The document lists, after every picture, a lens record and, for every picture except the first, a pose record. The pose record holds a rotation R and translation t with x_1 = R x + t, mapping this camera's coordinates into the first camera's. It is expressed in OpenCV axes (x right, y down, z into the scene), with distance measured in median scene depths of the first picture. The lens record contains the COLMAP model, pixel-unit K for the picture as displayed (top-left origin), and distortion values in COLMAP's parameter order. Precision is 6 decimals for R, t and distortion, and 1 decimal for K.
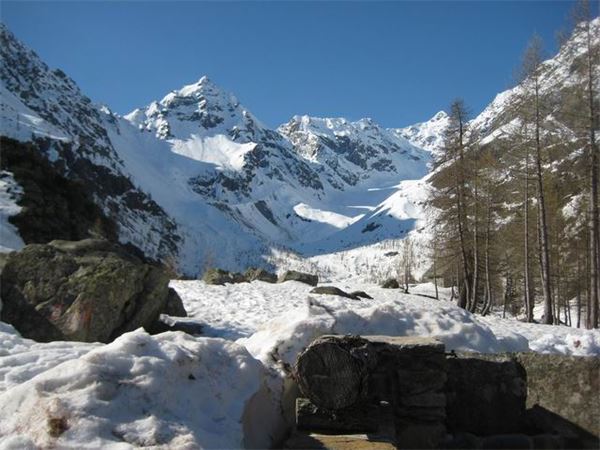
lens RADIAL K [[625.2, 0, 316.2], [0, 625.2, 227.4], [0, 0, 1]] dist [-0.161382, 0.201900]
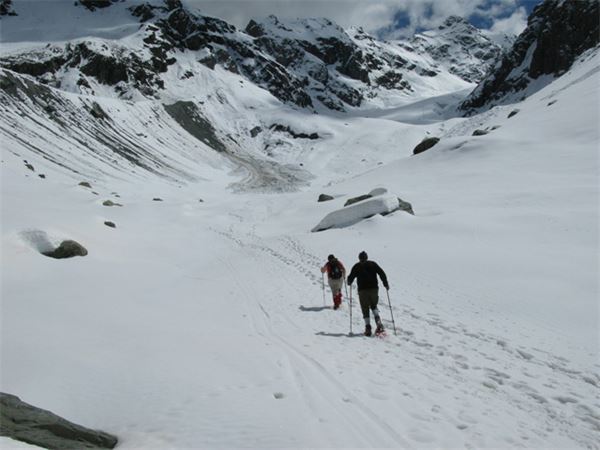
lens RADIAL K [[625.2, 0, 316.2], [0, 625.2, 227.4], [0, 0, 1]] dist [-0.161382, 0.201900]
pose [[0.995140, -0.088322, 0.043538, -0.020060], [0.085801, 0.994696, 0.056720, 0.015094], [-0.048317, -0.052709, 0.997440, 0.418091]]
